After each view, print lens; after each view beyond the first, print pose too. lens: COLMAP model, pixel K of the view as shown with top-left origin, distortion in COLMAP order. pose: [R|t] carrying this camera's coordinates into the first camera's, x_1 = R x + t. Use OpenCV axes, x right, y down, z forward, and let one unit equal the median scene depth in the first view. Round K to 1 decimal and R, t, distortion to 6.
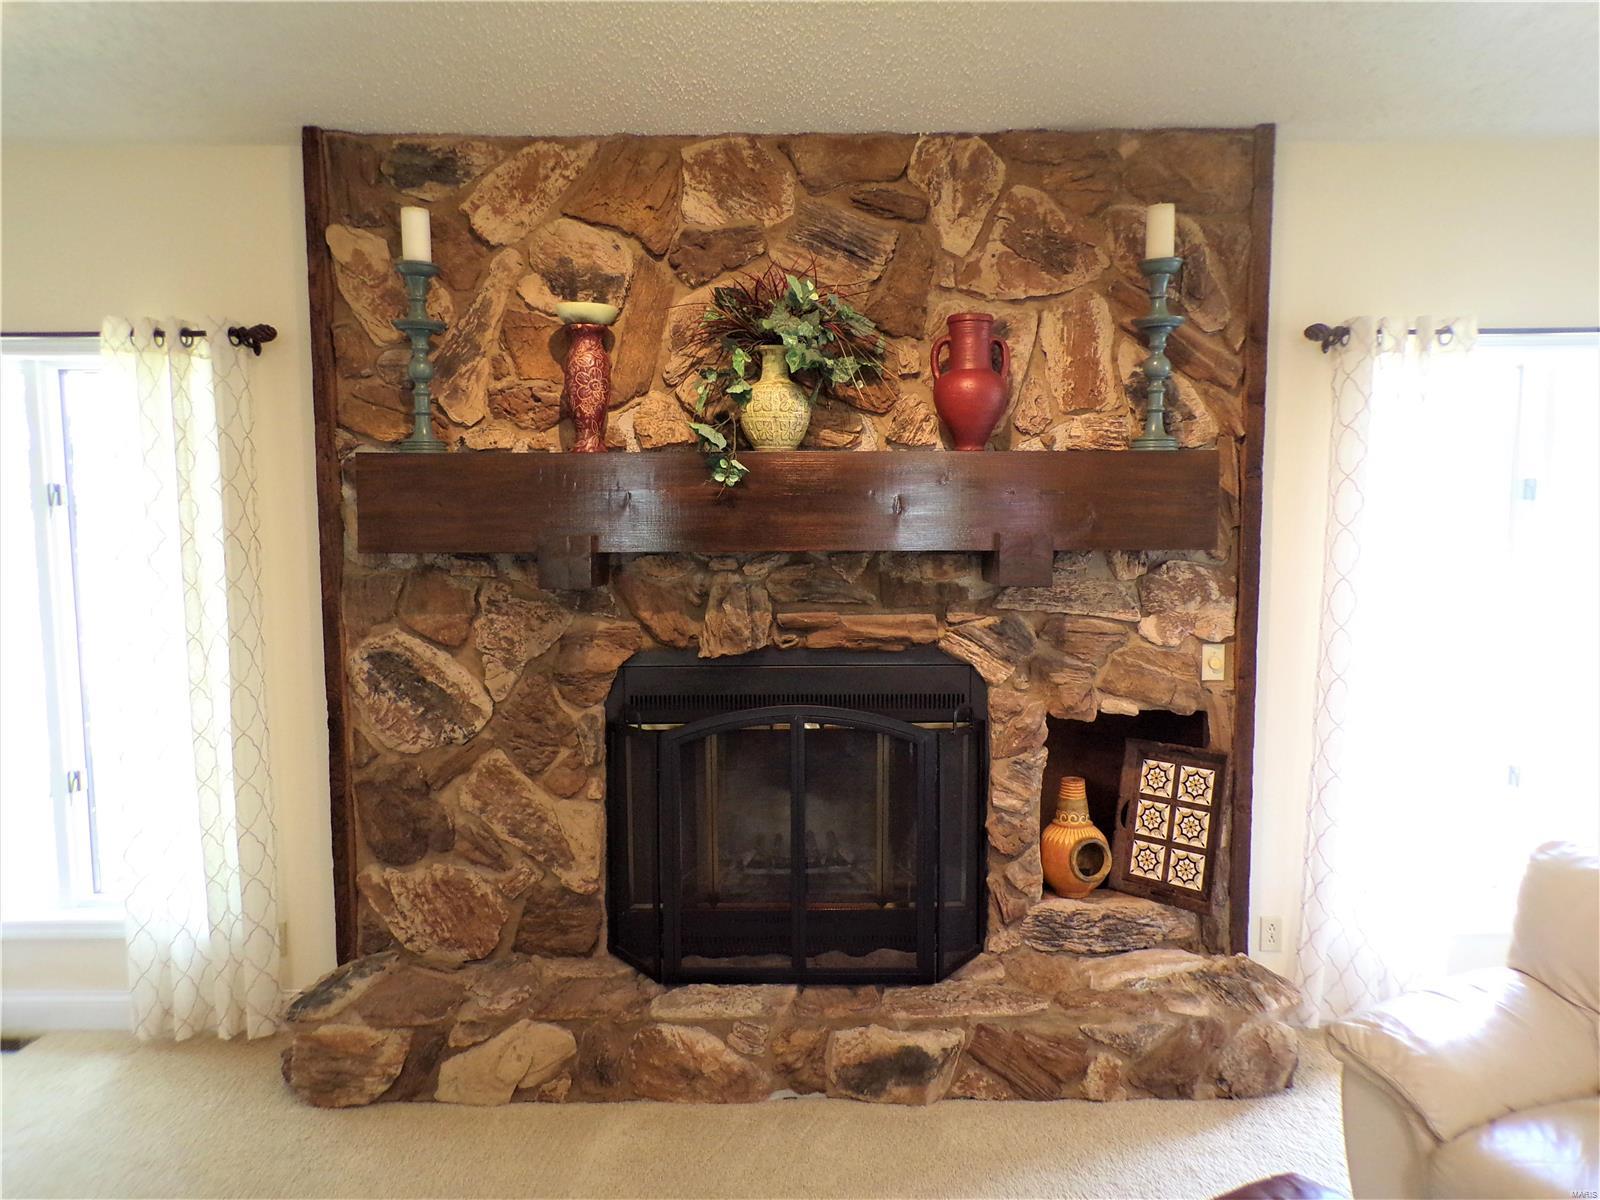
lens RADIAL K [[1081.8, 0, 803.8], [0, 1081.8, 612.2], [0, 0, 1]] dist [0.001720, 0.007857]
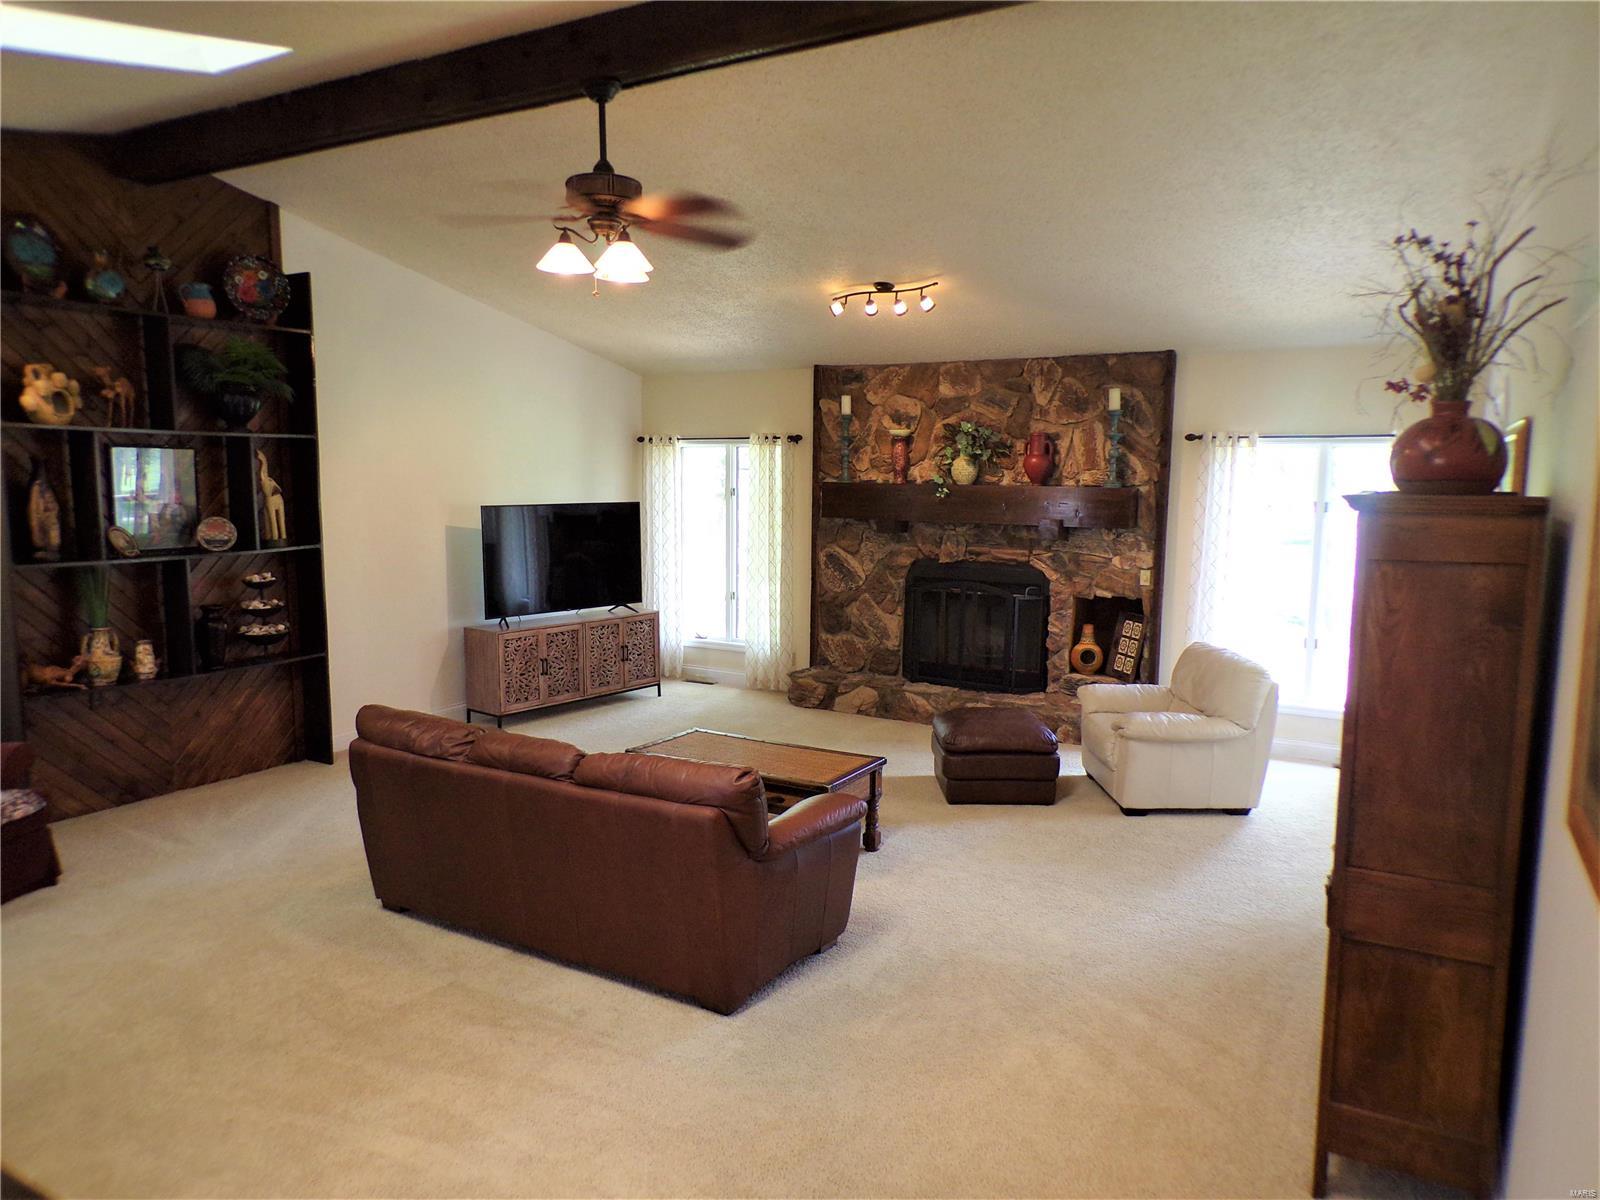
lens RADIAL K [[1081.8, 0, 803.8], [0, 1081.8, 612.2], [0, 0, 1]] dist [0.001720, 0.007857]
pose [[0.868193, 0.079936, -0.489747, 0.911903], [-0.058214, 0.996532, 0.059453, 0.025617], [0.492801, -0.023107, 0.869835, -1.424967]]
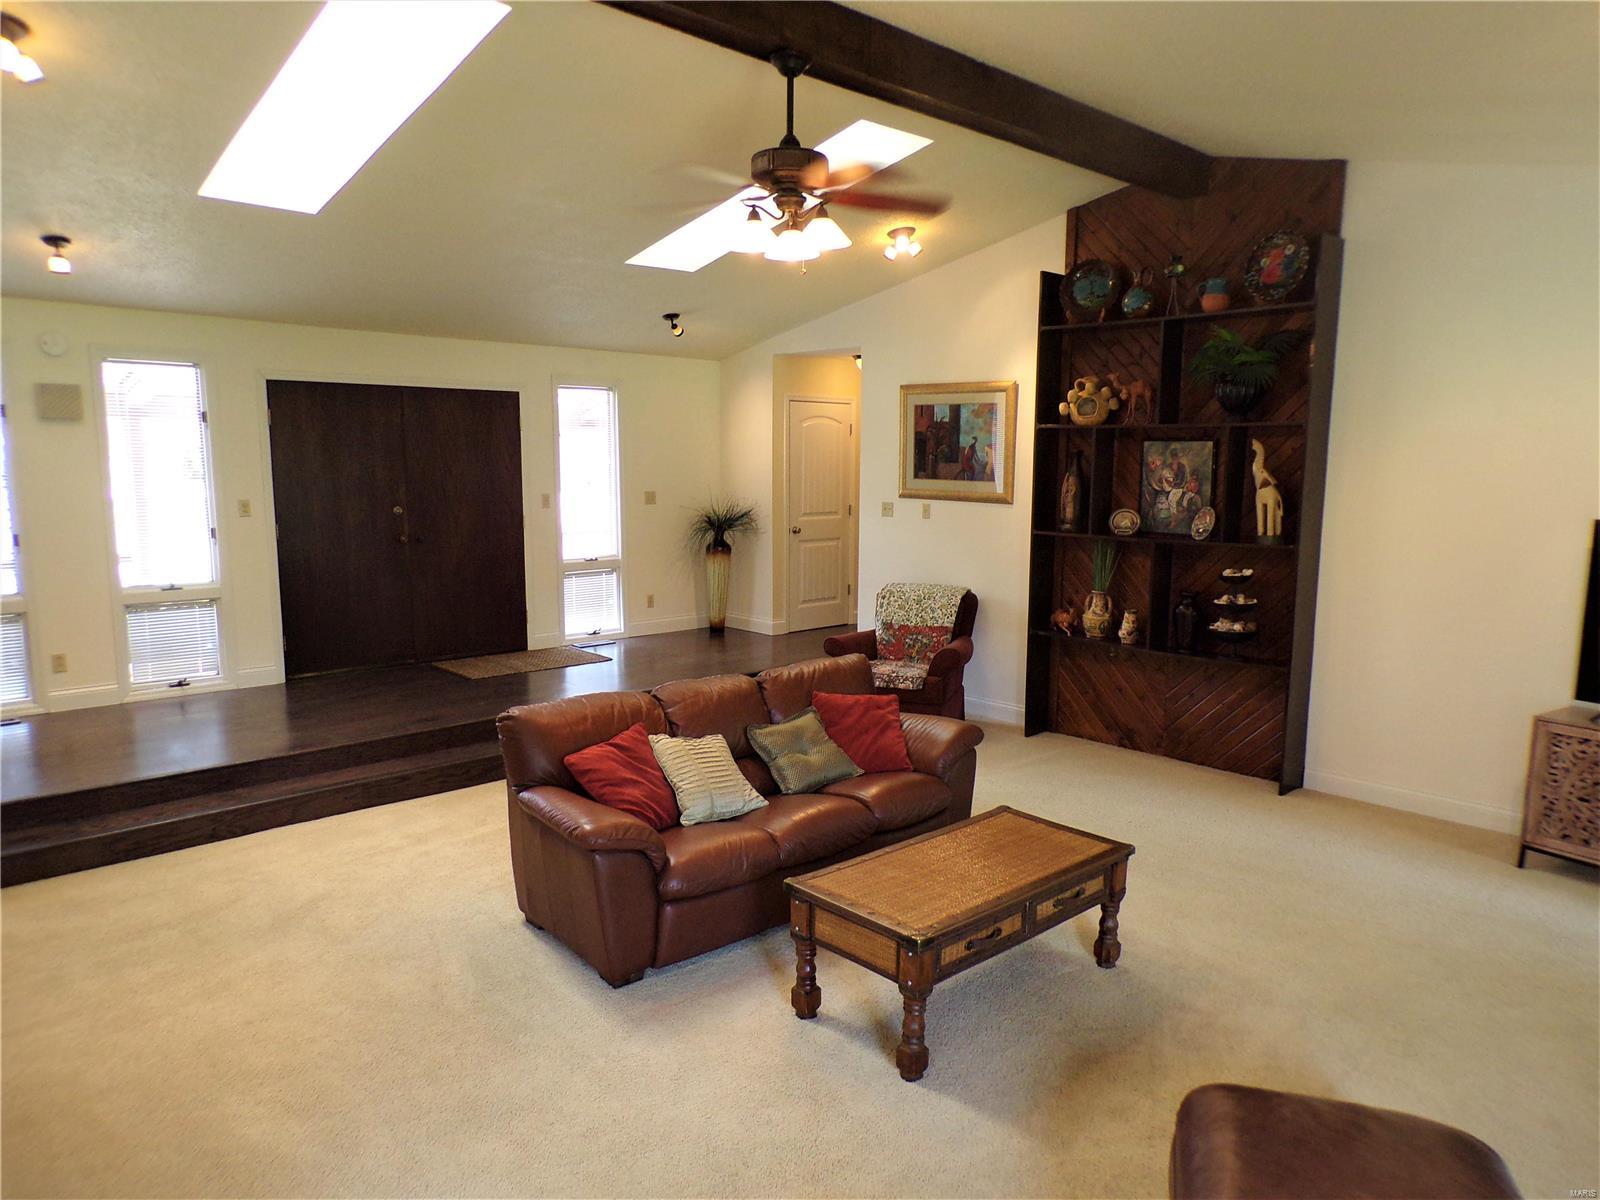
lens RADIAL K [[1081.8, 0, 803.8], [0, 1081.8, 612.2], [0, 0, 1]] dist [0.001720, 0.007857]
pose [[-0.727583, 0.101113, -0.678527, 0.929524], [-0.061455, 0.975495, 0.211266, -0.152865], [0.683261, 0.195412, -0.703540, 0.669330]]
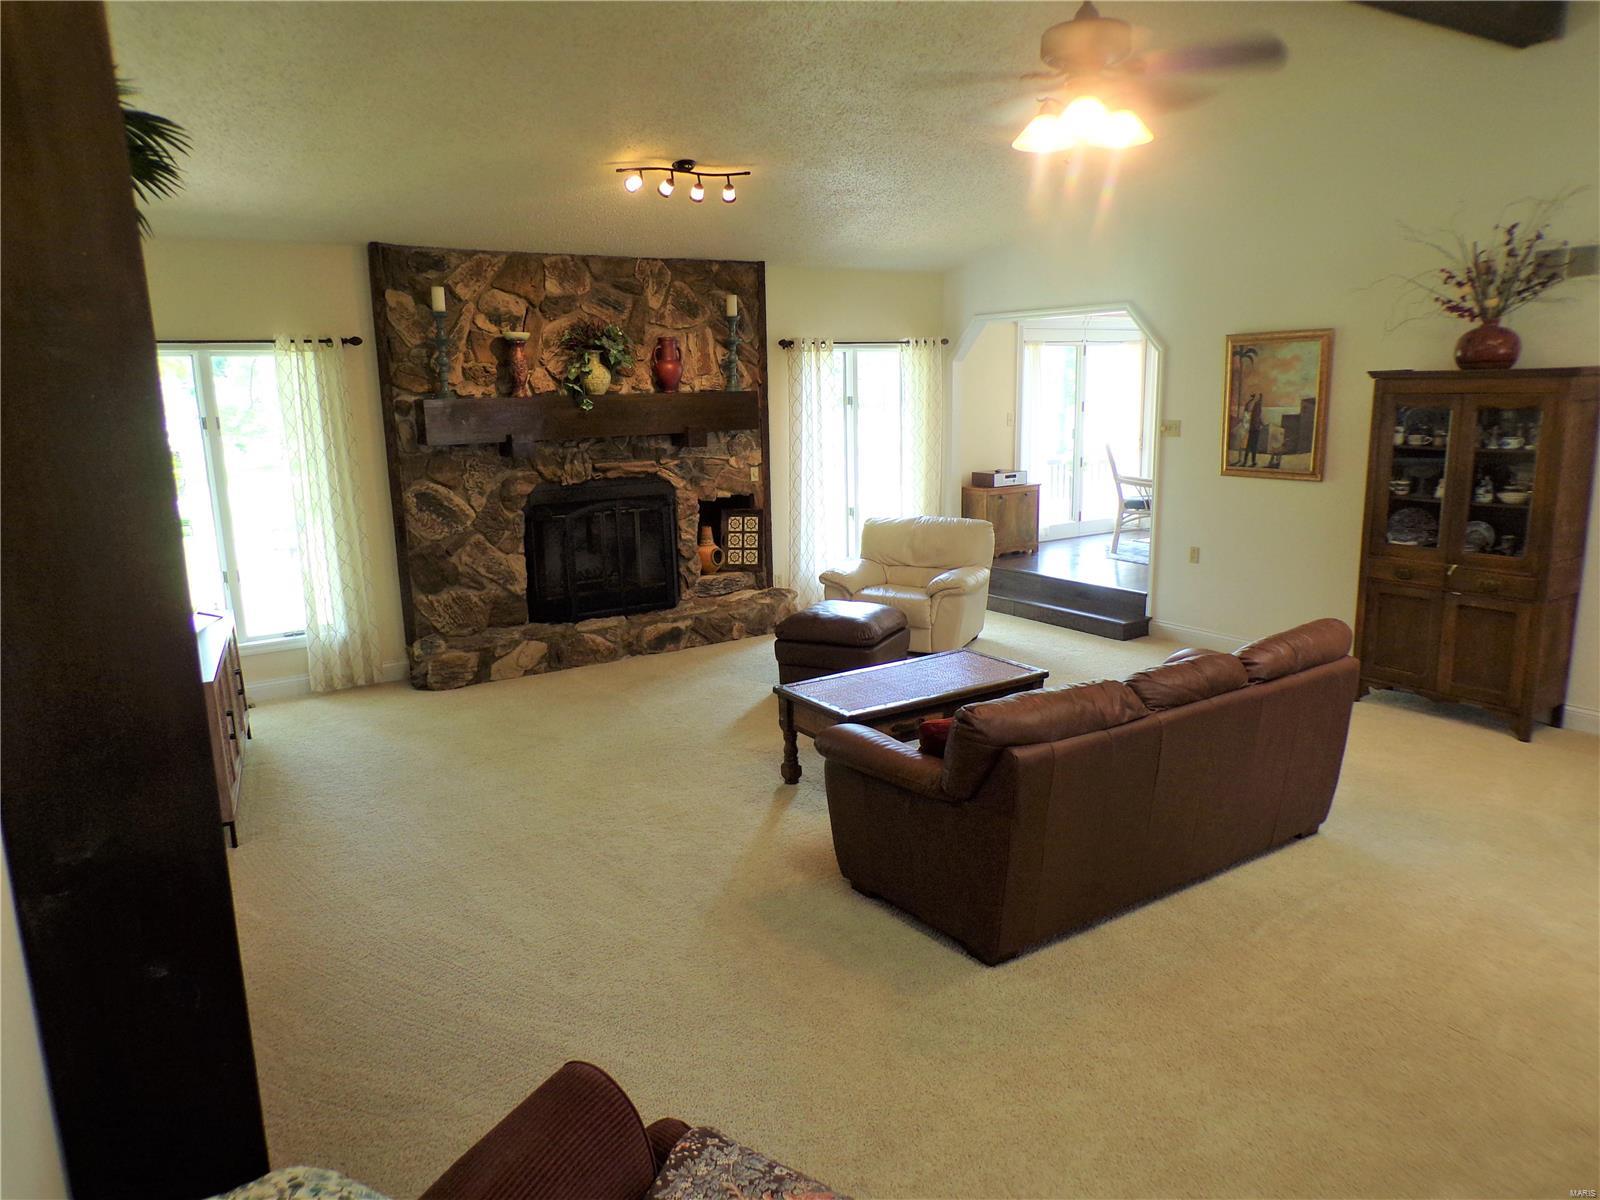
lens RADIAL K [[1081.8, 0, 803.8], [0, 1081.8, 612.2], [0, 0, 1]] dist [0.001720, 0.007857]
pose [[0.830548, -0.130190, 0.541516, -0.964634], [0.064895, 0.988294, 0.138072, 0.024491], [-0.553153, -0.079534, 0.829275, -1.219853]]
